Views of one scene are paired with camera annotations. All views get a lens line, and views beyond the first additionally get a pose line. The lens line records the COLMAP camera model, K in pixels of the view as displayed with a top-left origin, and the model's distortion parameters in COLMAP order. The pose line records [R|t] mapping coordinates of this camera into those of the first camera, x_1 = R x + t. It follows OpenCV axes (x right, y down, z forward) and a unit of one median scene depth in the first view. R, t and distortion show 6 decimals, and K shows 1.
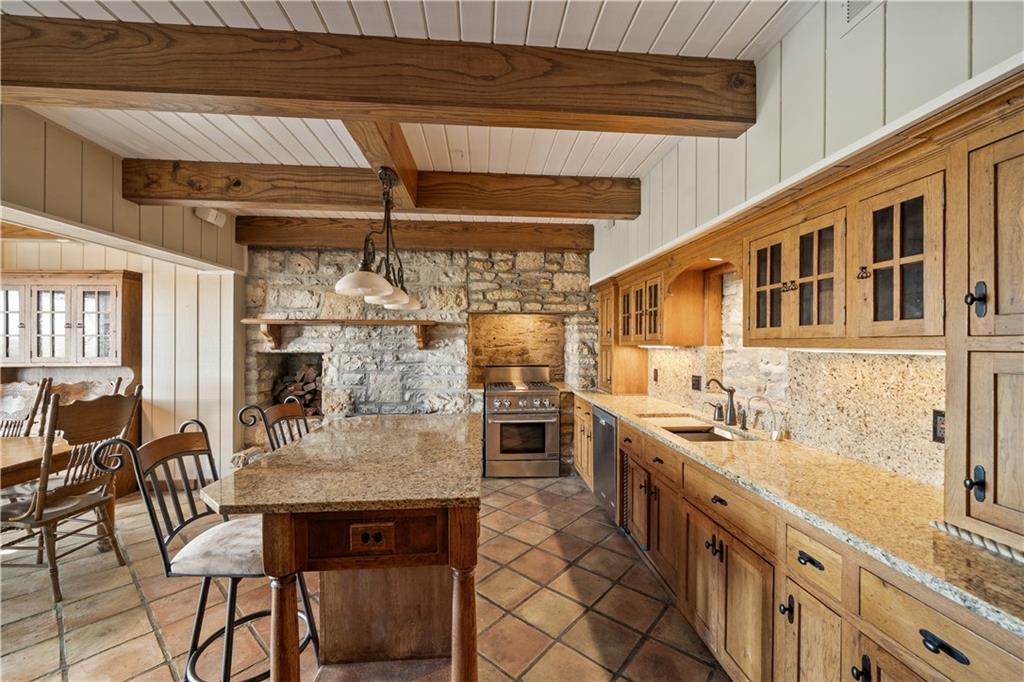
lens RADIAL K [[400.2, 0, 508.3], [0, 400.2, 343.0], [0, 0, 1]] dist [-0.004383, -0.000359]
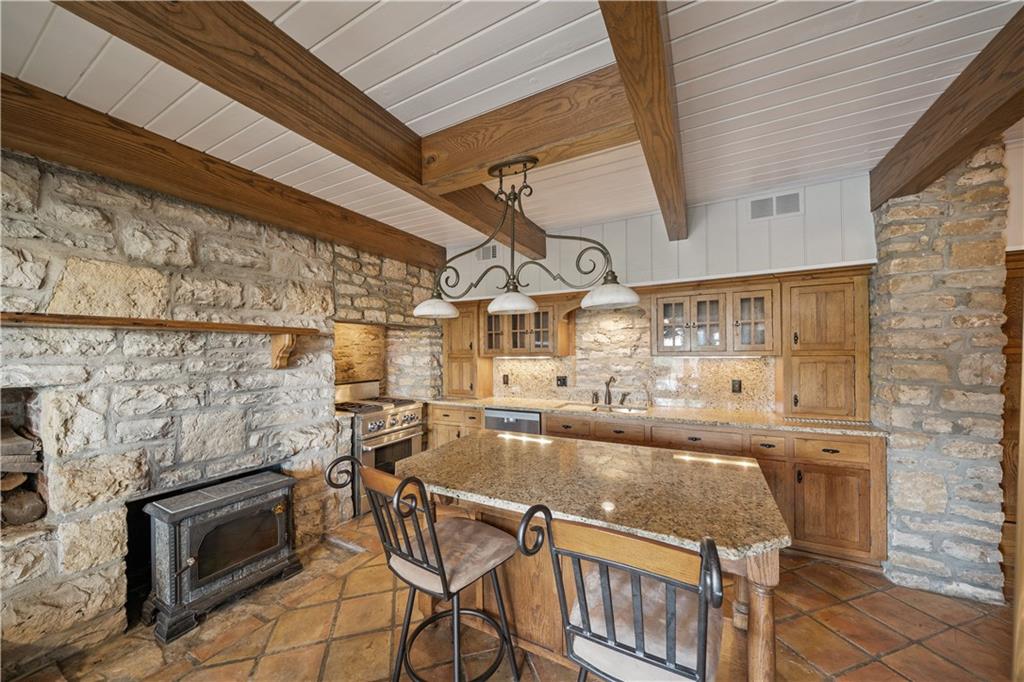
lens RADIAL K [[358.0, 0, 508.8], [0, 358.0, 352.6], [0, 0, 1]] dist [-0.007961, 0.000410]
pose [[0.540243, -0.010251, 0.841447, -0.520951], [0.012338, 0.999915, 0.004260, -0.010038], [-0.841419, 0.008081, 0.540324, 0.322743]]
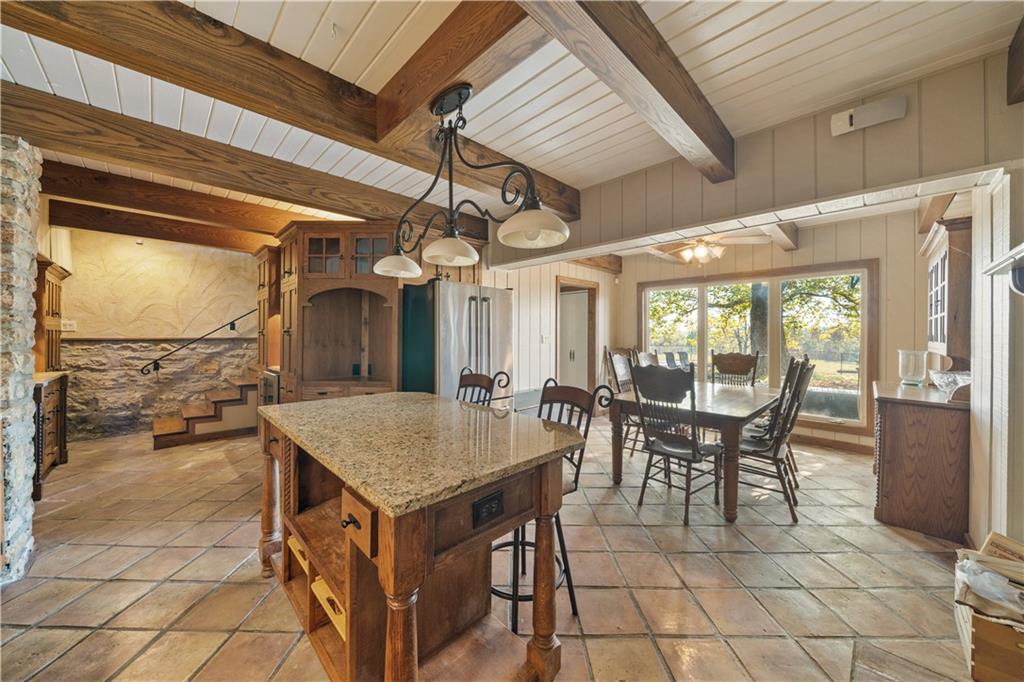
lens RADIAL K [[358.0, 0, 502.7], [0, 358.0, 335.2], [0, 0, 1]] dist [-0.007961, 0.000410]
pose [[-0.770886, -0.001038, -0.636973, 0.037248], [-0.005367, 0.999974, 0.004866, 0.019926], [0.636951, 0.007170, -0.770871, 0.876674]]
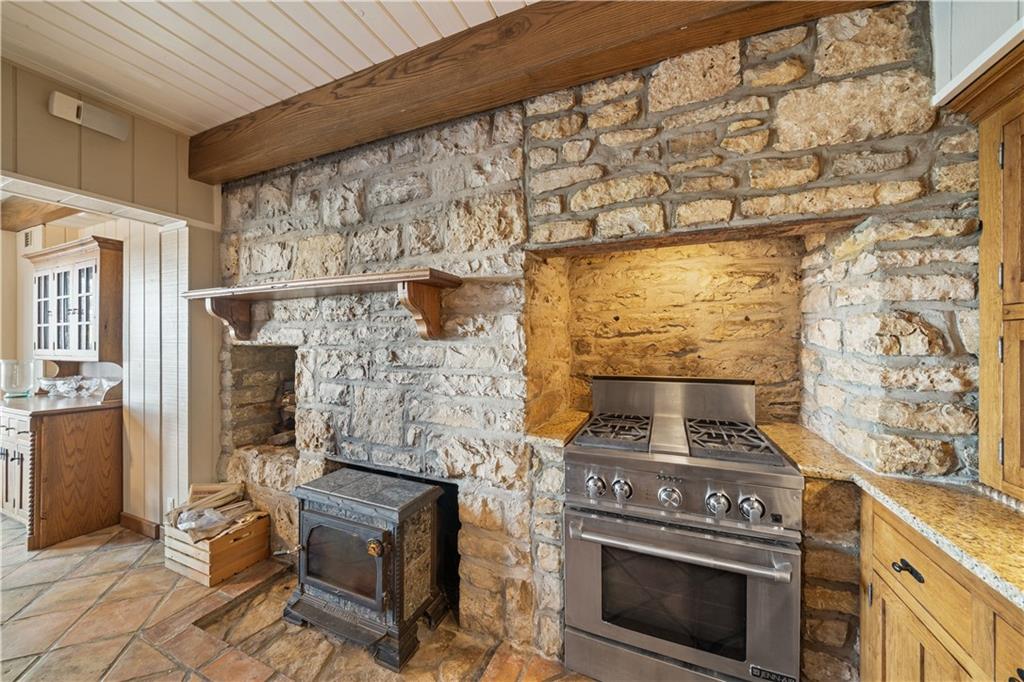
lens RADIAL K [[358.0, 0, 514.9], [0, 358.0, 341.5], [0, 0, 1]] dist [-0.007961, 0.000410]
pose [[0.892588, -0.002434, -0.450866, 0.056387], [0.001817, 0.999997, -0.001800, 0.019457], [0.450869, 0.000788, 0.892590, 0.670052]]
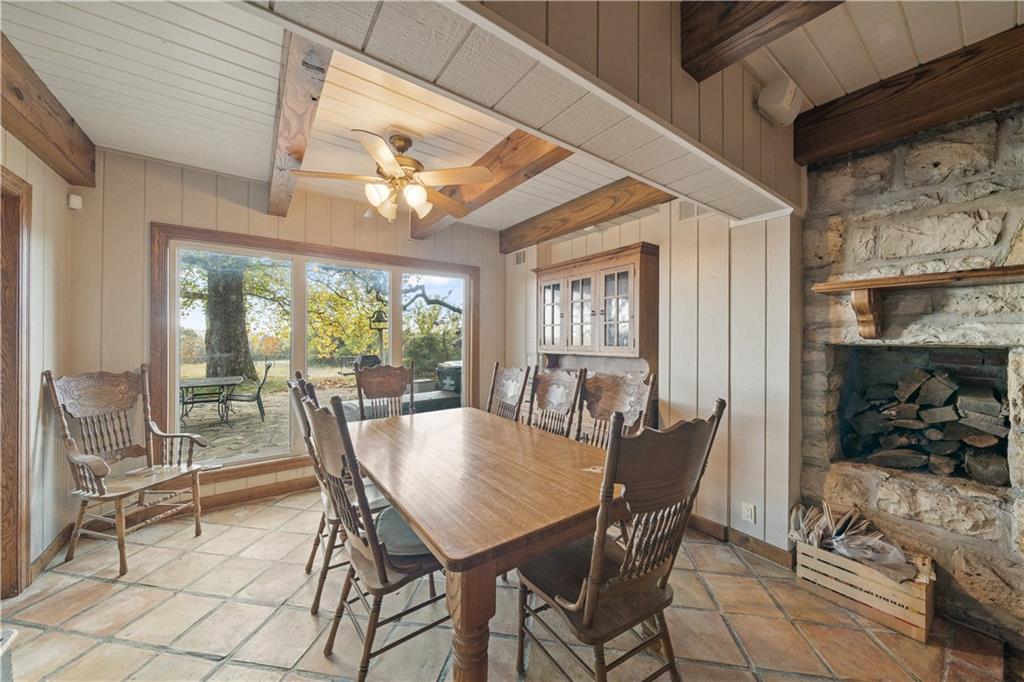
lens RADIAL K [[358.0, 0, 509.7], [0, 358.0, 337.4], [0, 0, 1]] dist [-0.007961, 0.000410]
pose [[0.523776, -0.003119, -0.851851, -0.420681], [-0.004436, 0.999970, -0.006389, 0.019249], [0.851845, 0.007125, 0.523746, 0.331375]]
